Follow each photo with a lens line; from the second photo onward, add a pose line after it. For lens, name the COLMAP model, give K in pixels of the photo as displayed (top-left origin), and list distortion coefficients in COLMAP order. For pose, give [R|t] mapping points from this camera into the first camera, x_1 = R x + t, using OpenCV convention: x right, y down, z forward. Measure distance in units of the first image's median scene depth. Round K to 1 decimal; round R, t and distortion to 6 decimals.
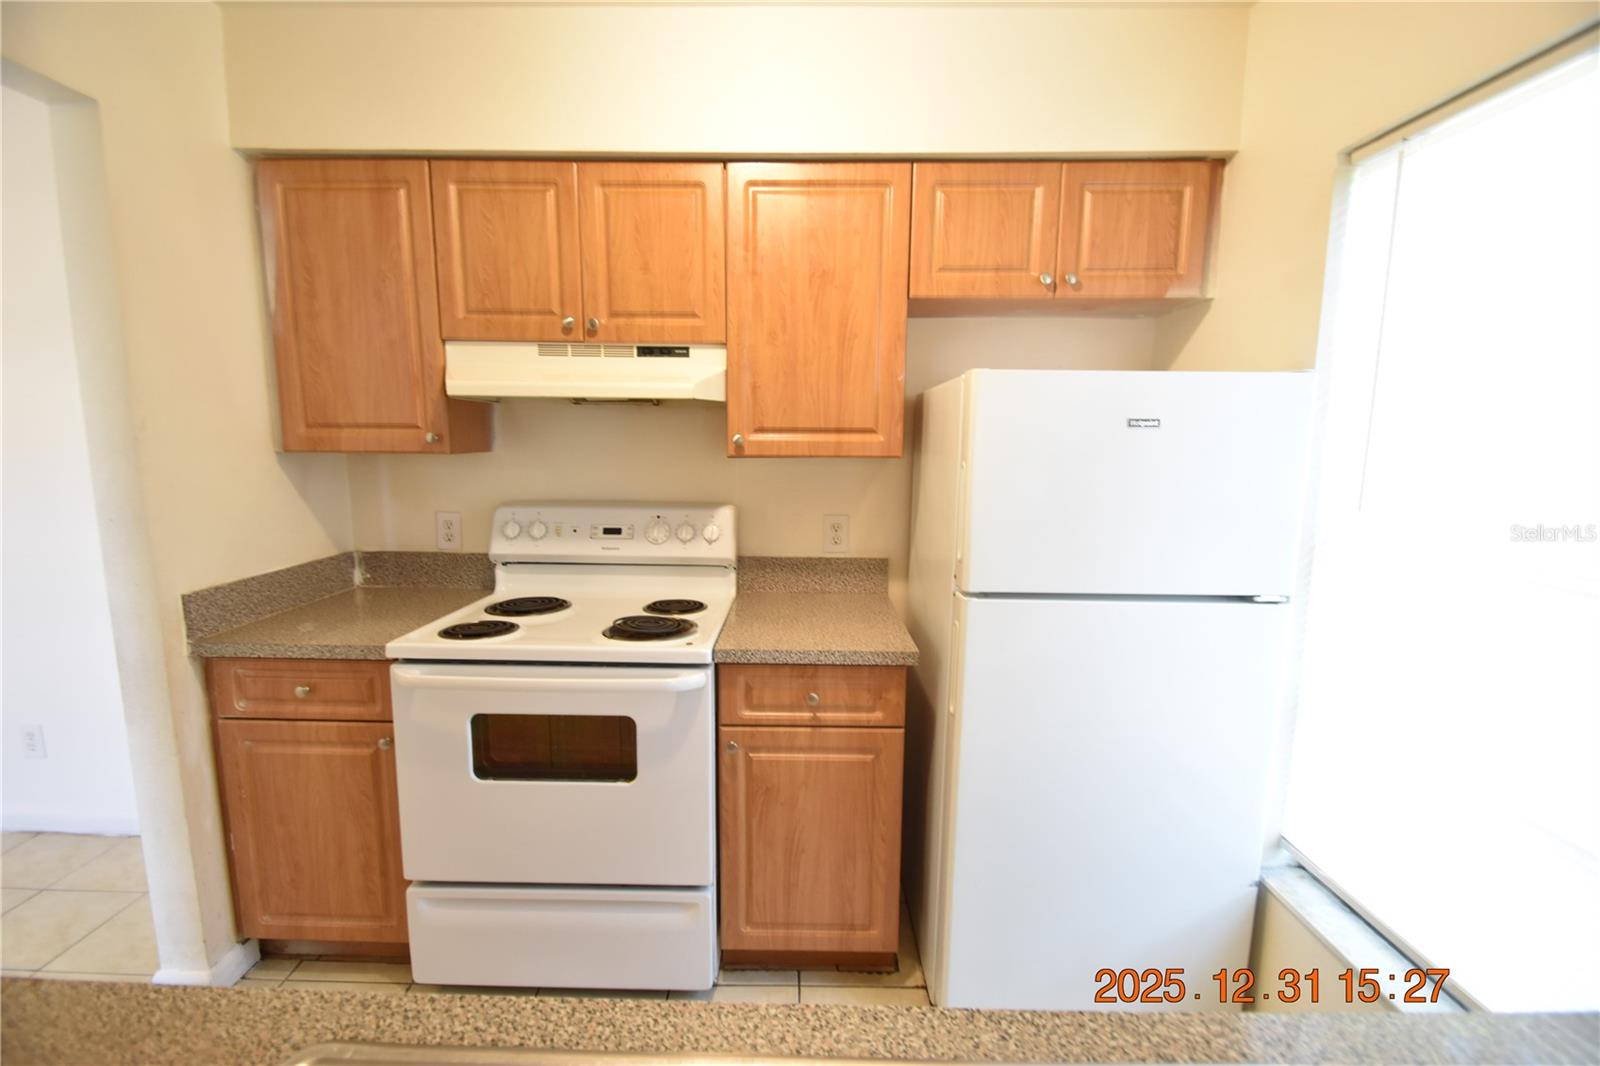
lens RADIAL K [[697.4, 0, 804.5], [0, 697.4, 532.4], [0, 0, 1]] dist [0.002864, -0.009272]
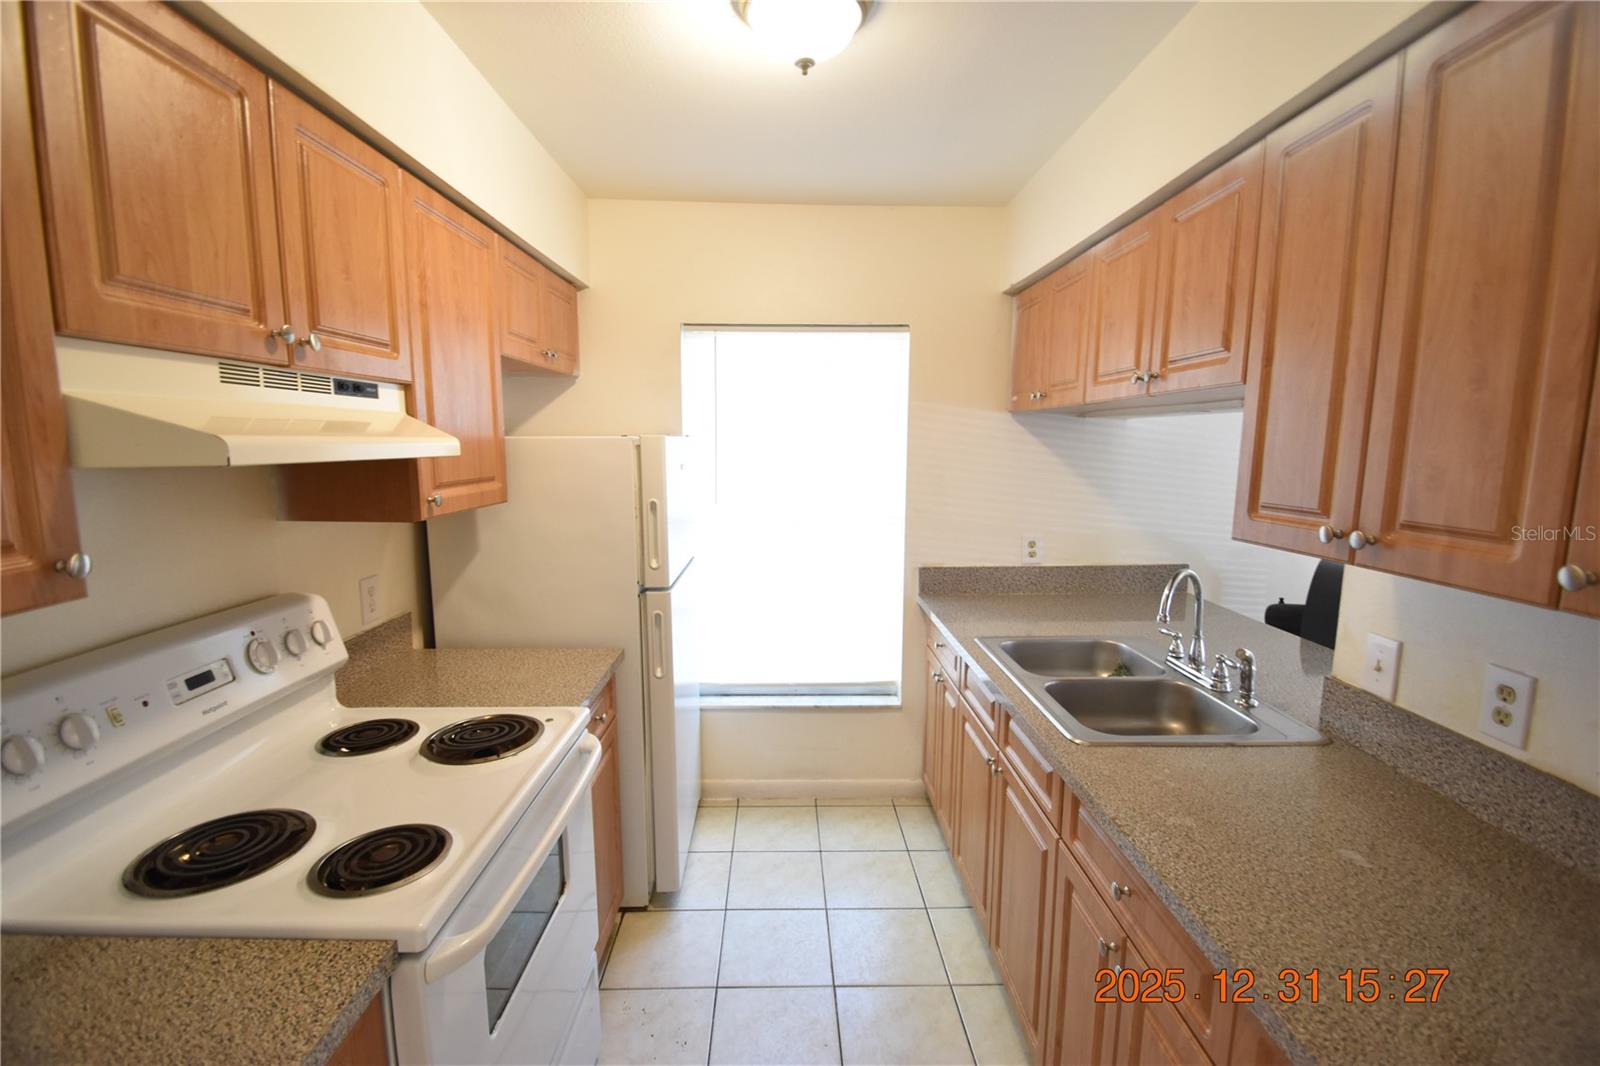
lens RADIAL K [[697.4, 0, 795.7], [0, 697.4, 544.1], [0, 0, 1]] dist [0.002864, -0.009272]
pose [[-0.019227, -0.161030, 0.986762, -0.948421], [0.128783, 0.978324, 0.162162, -0.160825], [-0.991486, 0.130196, 0.001927, 0.570146]]
